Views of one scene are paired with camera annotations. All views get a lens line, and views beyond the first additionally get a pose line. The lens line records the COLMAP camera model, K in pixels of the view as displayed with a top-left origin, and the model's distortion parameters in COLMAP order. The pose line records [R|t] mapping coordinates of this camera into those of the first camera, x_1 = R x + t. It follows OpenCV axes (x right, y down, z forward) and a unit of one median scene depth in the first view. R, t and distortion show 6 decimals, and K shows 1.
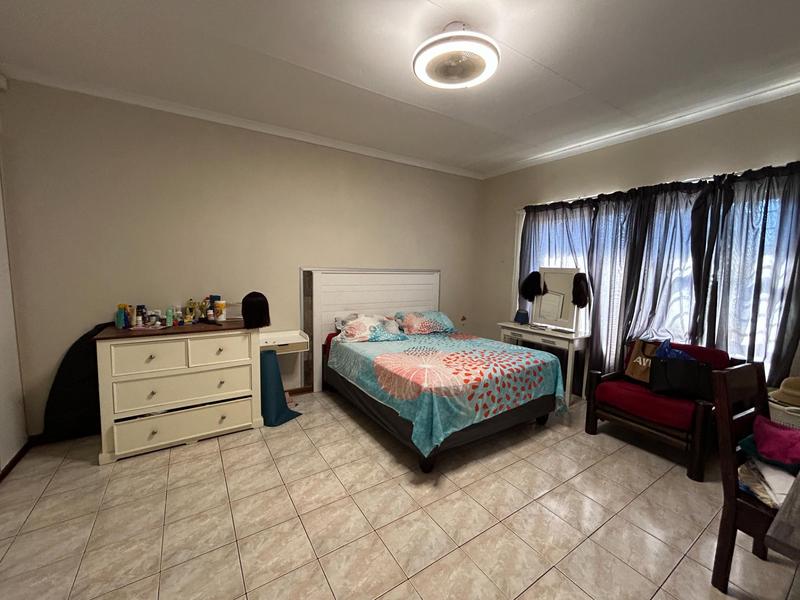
lens RADIAL K [[323.9, 0, 398.2], [0, 323.9, 296.1], [0, 0, 1]] dist [0.001609, 0.000023]
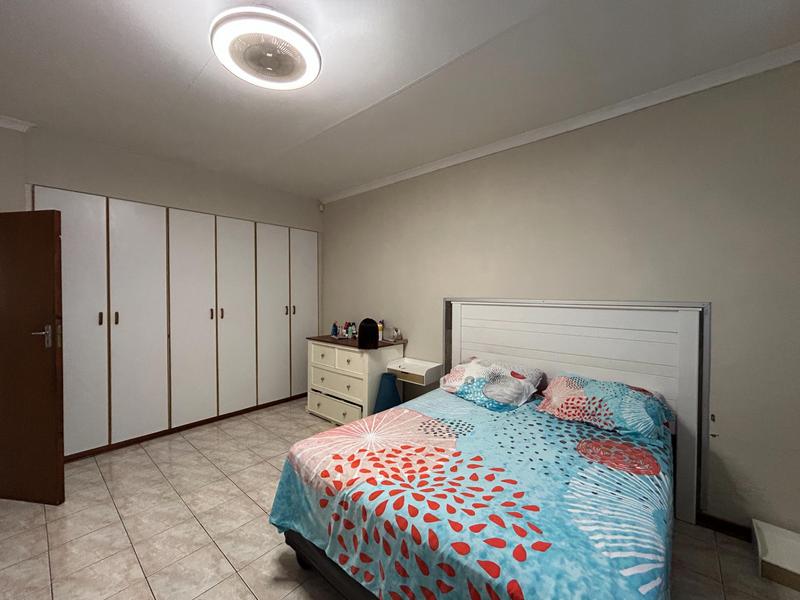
lens RADIAL K [[323.9, 0, 398.2], [0, 323.9, 296.1], [0, 0, 1]] dist [0.001609, 0.000023]
pose [[0.280904, -0.003523, -0.959729, 0.805547], [-0.083642, 0.996099, -0.028138, -0.078023], [0.956084, 0.088177, 0.279513, 0.857123]]
